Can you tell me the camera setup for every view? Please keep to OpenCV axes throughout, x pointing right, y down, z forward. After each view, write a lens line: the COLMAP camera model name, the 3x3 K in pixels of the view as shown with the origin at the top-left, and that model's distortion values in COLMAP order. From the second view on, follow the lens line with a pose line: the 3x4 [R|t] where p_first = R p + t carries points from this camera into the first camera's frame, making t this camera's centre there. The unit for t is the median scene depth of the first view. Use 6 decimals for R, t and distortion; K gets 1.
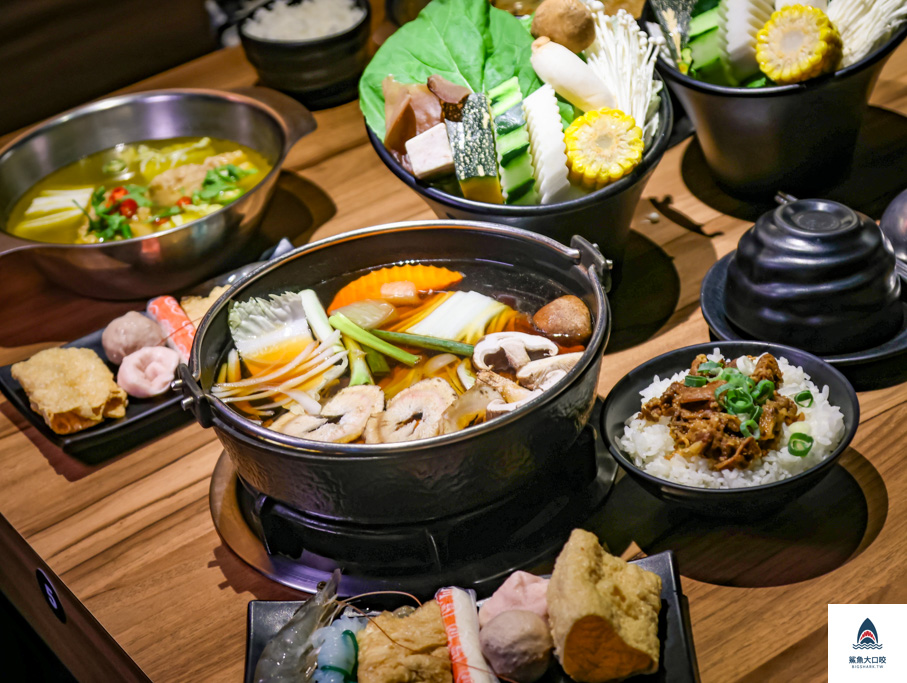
lens RADIAL K [[1856.4, 0, 453.5], [0, 1856.4, 341.5], [0, 0, 1]] dist [-0.004860, -0.230609]
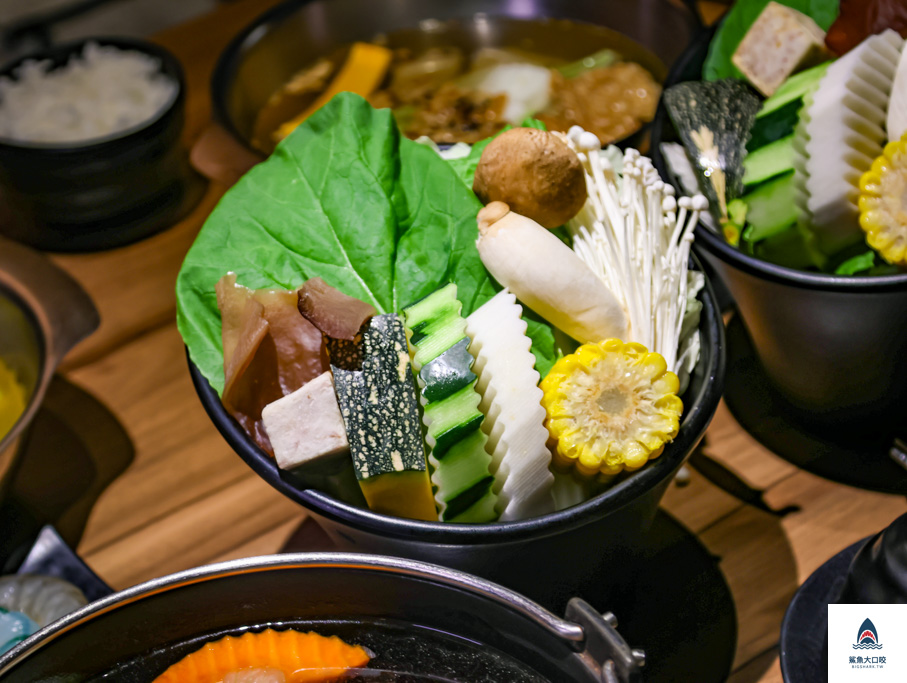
lens RADIAL K [[2564.6, 0, 453.5], [0, 2564.6, 341.5], [0, 0, 1]] dist [-0.002147, 0.770835]
pose [[0.997690, -0.018101, 0.065472, -0.017799], [0.017747, 0.999825, 0.005979, -0.127601], [-0.065569, -0.004803, 0.997836, 0.214258]]
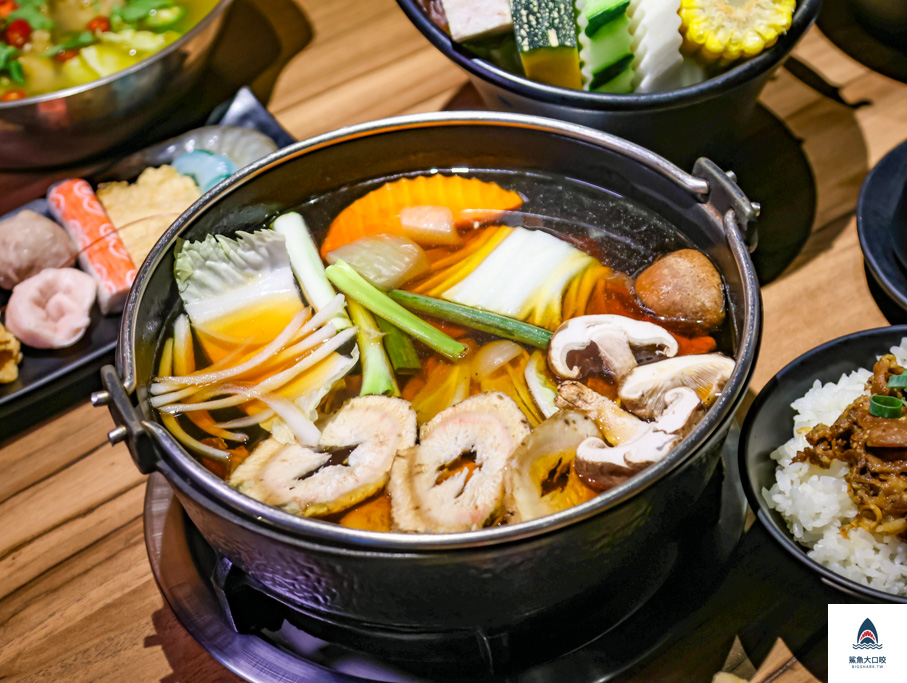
lens RADIAL K [[1999.2, 0, 453.5], [0, 1999.2, 341.5], [0, 0, 1]] dist [0.012503, 0.146030]
pose [[0.998740, 0.022337, 0.044931, -0.048880], [-0.029848, 0.984266, 0.174152, -0.104610], [-0.040334, -0.175274, 0.983693, 0.264585]]
